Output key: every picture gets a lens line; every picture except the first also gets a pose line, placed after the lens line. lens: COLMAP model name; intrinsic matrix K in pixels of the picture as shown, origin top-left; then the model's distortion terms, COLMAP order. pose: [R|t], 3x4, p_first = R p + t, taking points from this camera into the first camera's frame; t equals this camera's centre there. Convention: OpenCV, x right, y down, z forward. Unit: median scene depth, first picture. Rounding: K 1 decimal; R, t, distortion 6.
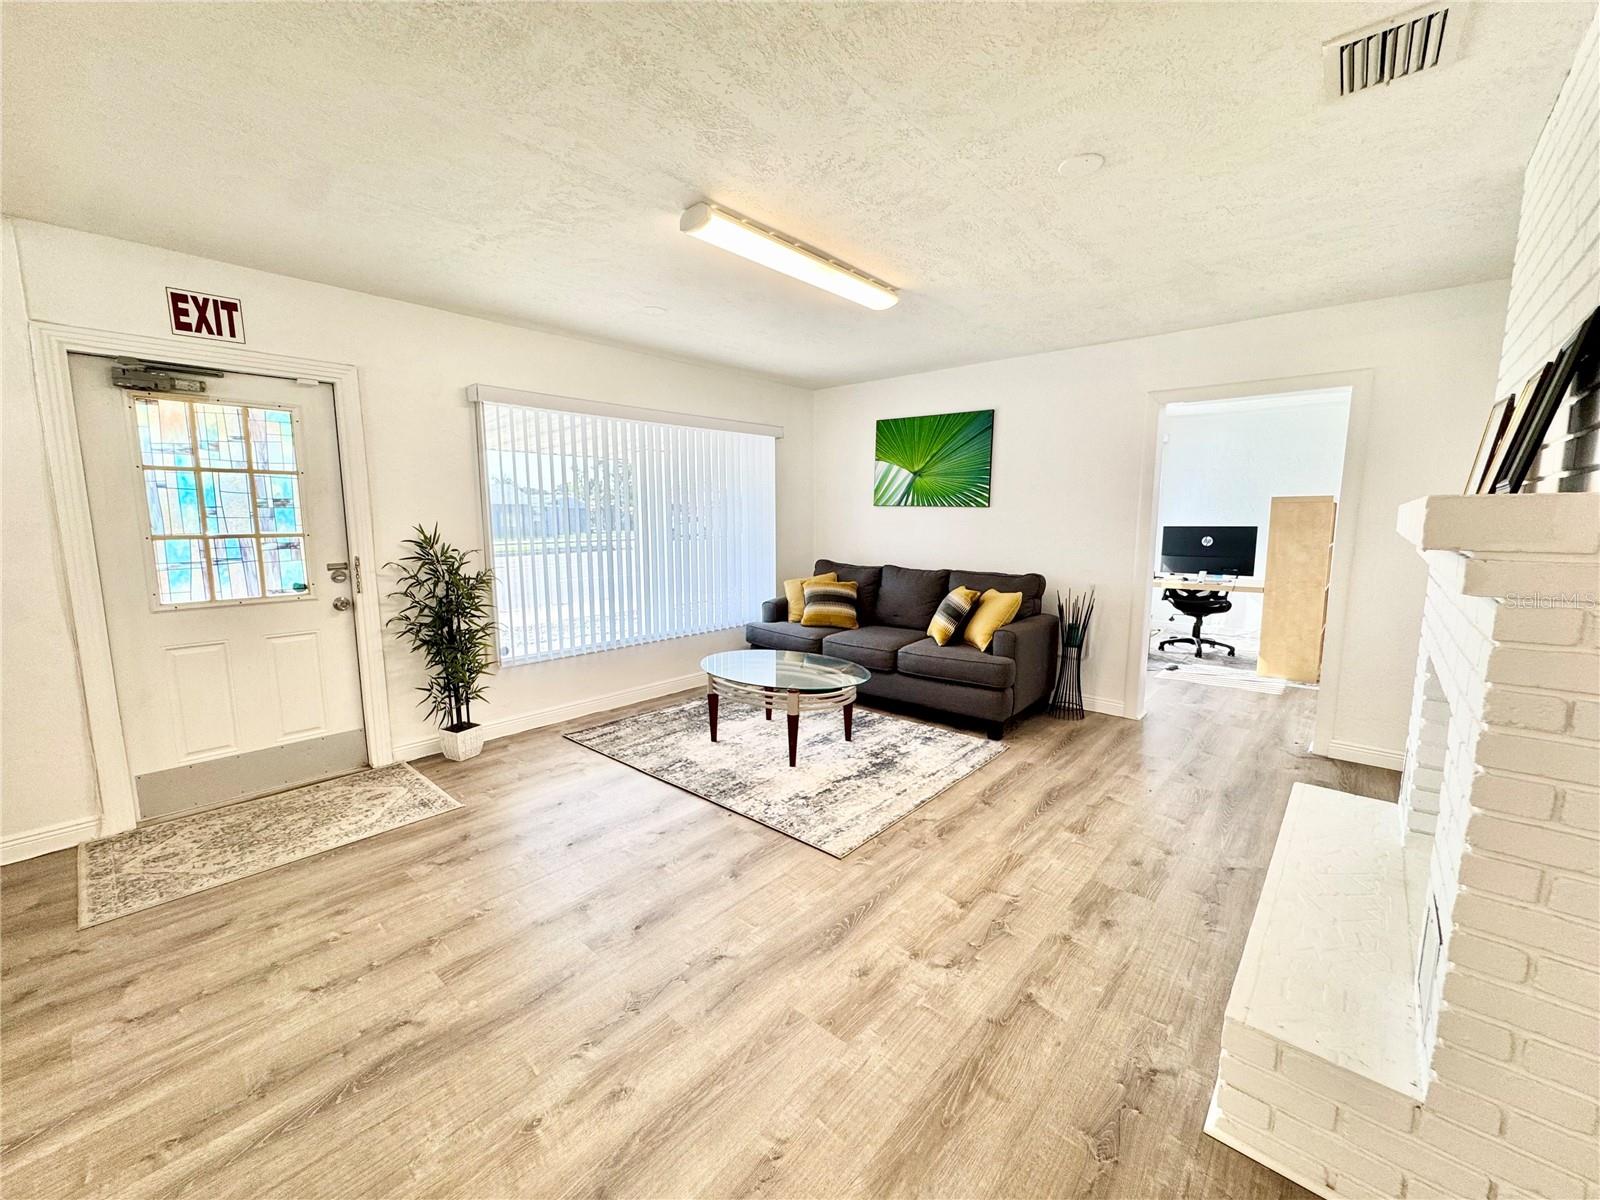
lens RADIAL K [[642.5, 0, 798.6], [0, 642.5, 602.0], [0, 0, 1]] dist [-0.004633, 0.000813]
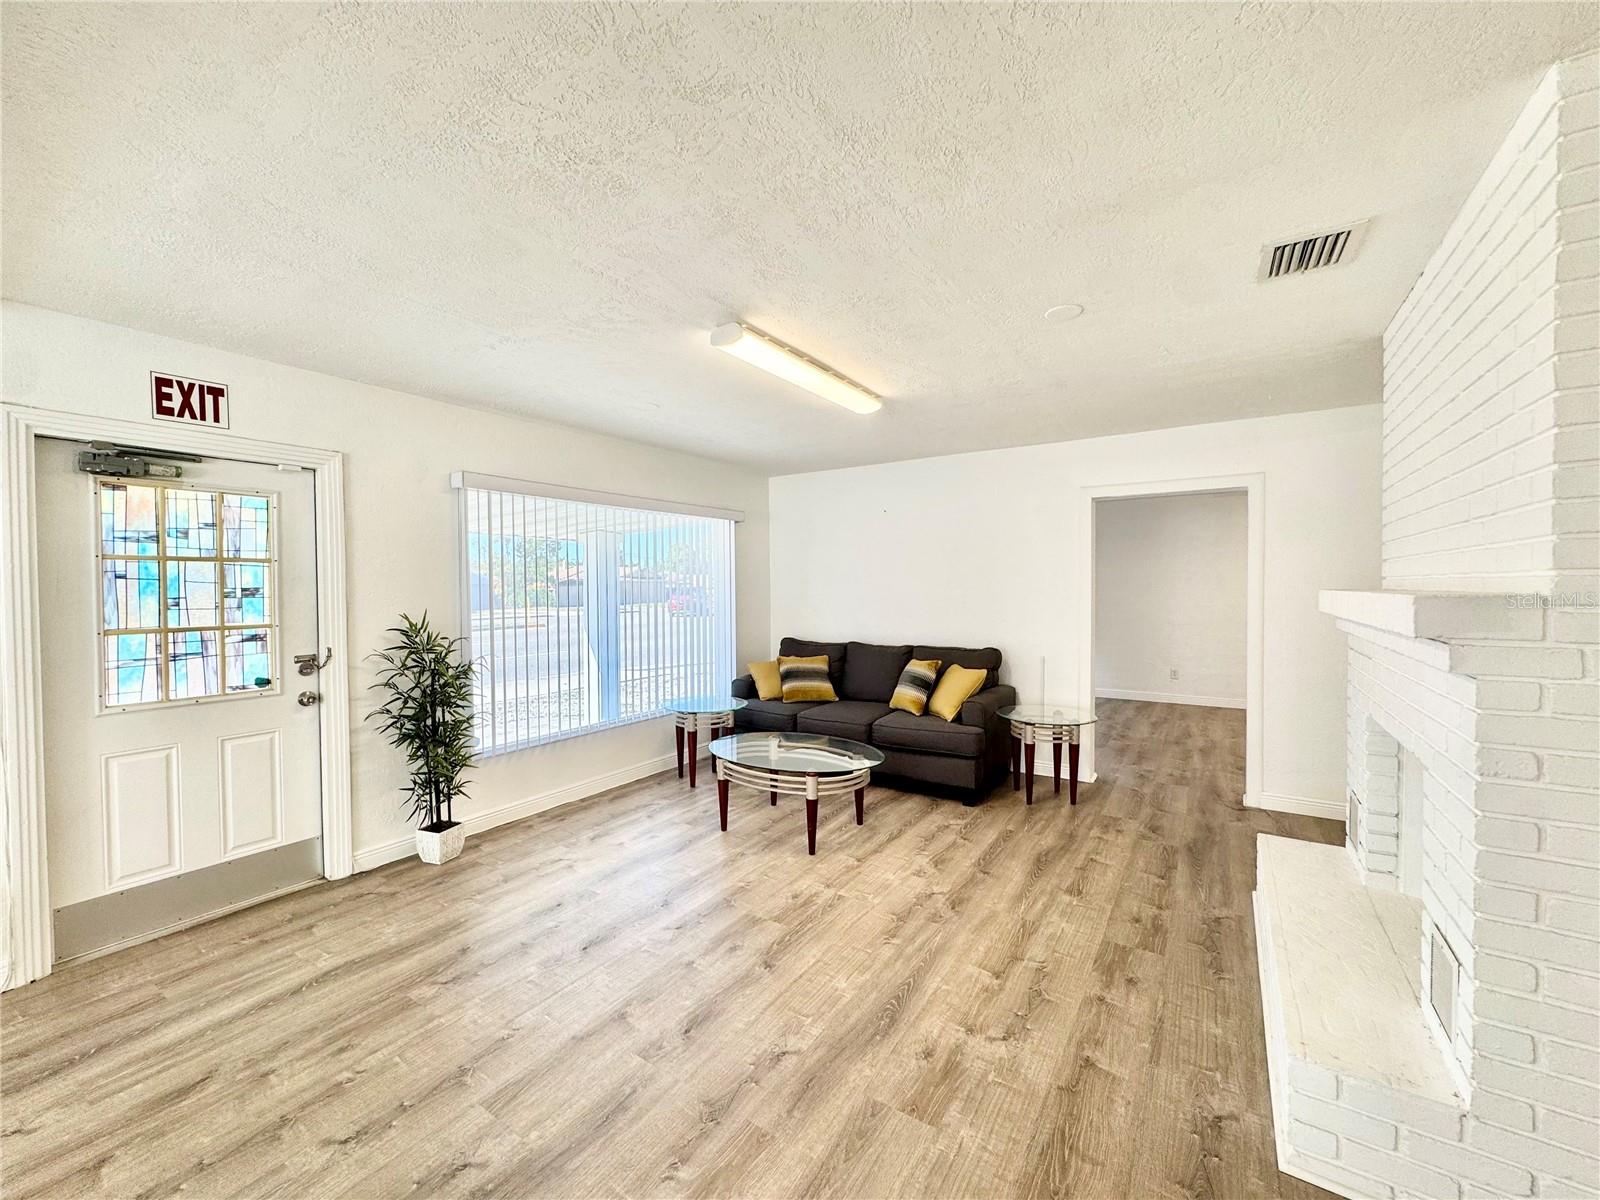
lens RADIAL K [[642.5, 0, 798.8], [0, 642.5, 599.4], [0, 0, 1]] dist [-0.004633, 0.000813]
pose [[0.989941, -0.011083, 0.141043, -0.165271], [0.027256, 0.993191, -0.113265, -0.018423], [-0.138827, 0.115970, 0.983503, -0.035828]]
